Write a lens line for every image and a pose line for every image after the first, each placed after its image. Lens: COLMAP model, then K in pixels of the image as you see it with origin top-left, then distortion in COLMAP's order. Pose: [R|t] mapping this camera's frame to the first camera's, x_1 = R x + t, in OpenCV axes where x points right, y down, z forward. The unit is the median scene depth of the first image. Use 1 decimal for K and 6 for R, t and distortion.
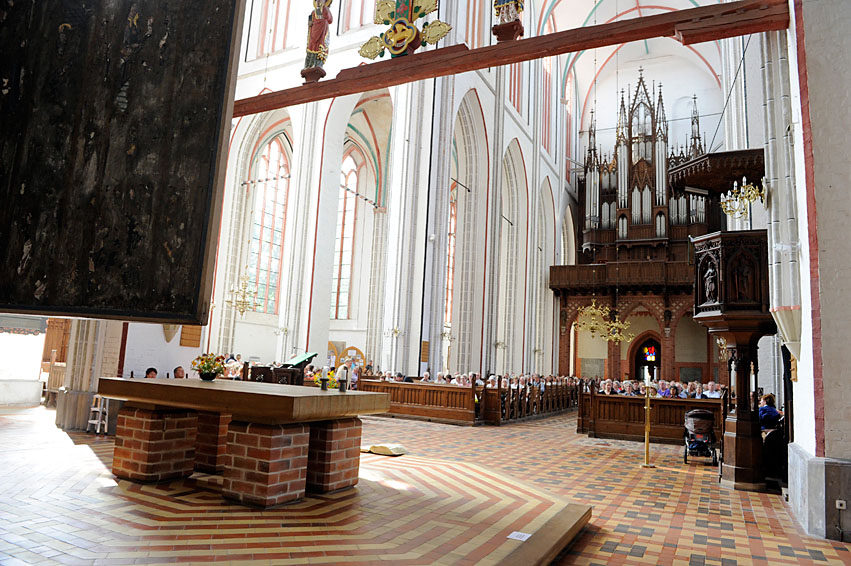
lens RADIAL K [[586.9, 0, 425.5], [0, 586.9, 283.0], [0, 0, 1]] dist [-0.001302, -0.000340]
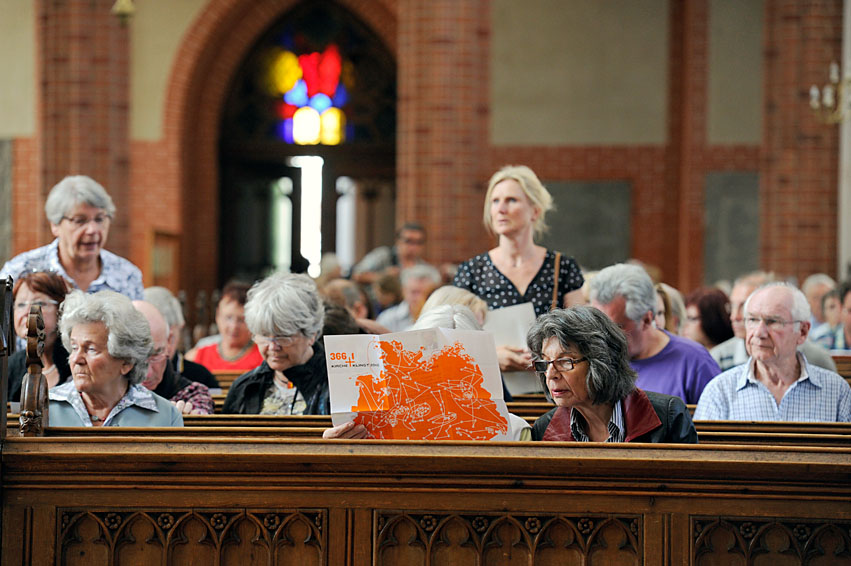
lens RADIAL K [[3679.3, 0, 425.5], [0, 3679.3, 283.0], [0, 0, 1]] dist [-0.034384, -0.310228]
pose [[0.921345, -0.039878, 0.386695, 0.046730], [-0.024328, 0.986860, 0.159734, 0.018130], [-0.387984, -0.156578, 0.908269, 0.136620]]
